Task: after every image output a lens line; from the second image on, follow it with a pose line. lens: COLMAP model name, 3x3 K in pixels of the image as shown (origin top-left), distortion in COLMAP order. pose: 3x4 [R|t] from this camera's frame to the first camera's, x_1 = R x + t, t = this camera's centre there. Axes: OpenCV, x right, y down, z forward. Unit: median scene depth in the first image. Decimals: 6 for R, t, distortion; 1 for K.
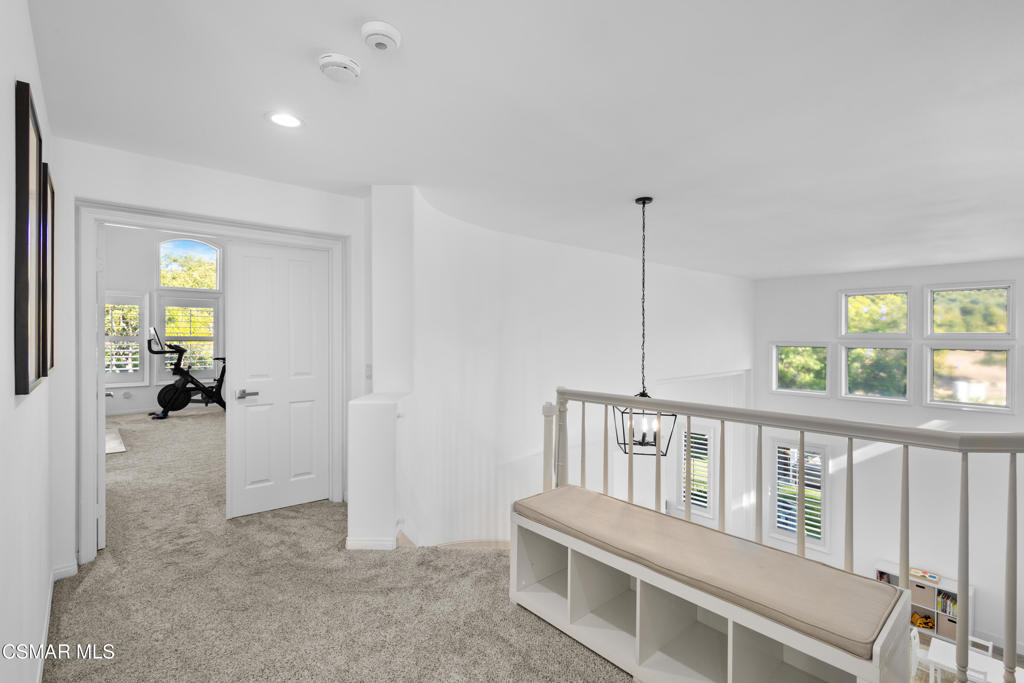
lens RADIAL K [[474.5, 0, 511.5], [0, 474.5, 334.6], [0, 0, 1]] dist [0.005393, -0.002079]
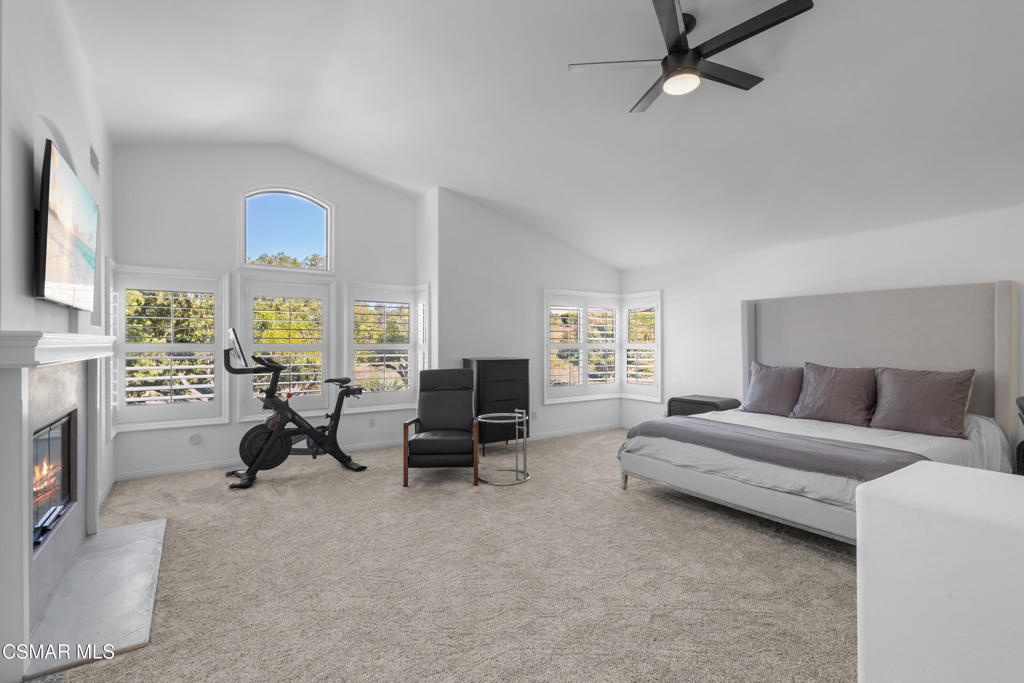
lens RADIAL K [[474.5, 0, 512.8], [0, 474.5, 337.7], [0, 0, 1]] dist [0.005393, -0.002079]
pose [[0.991098, -0.010546, -0.132716, -0.318189], [0.007677, 0.999726, -0.022109, 0.011005], [0.132913, 0.020894, 0.990908, 0.442927]]
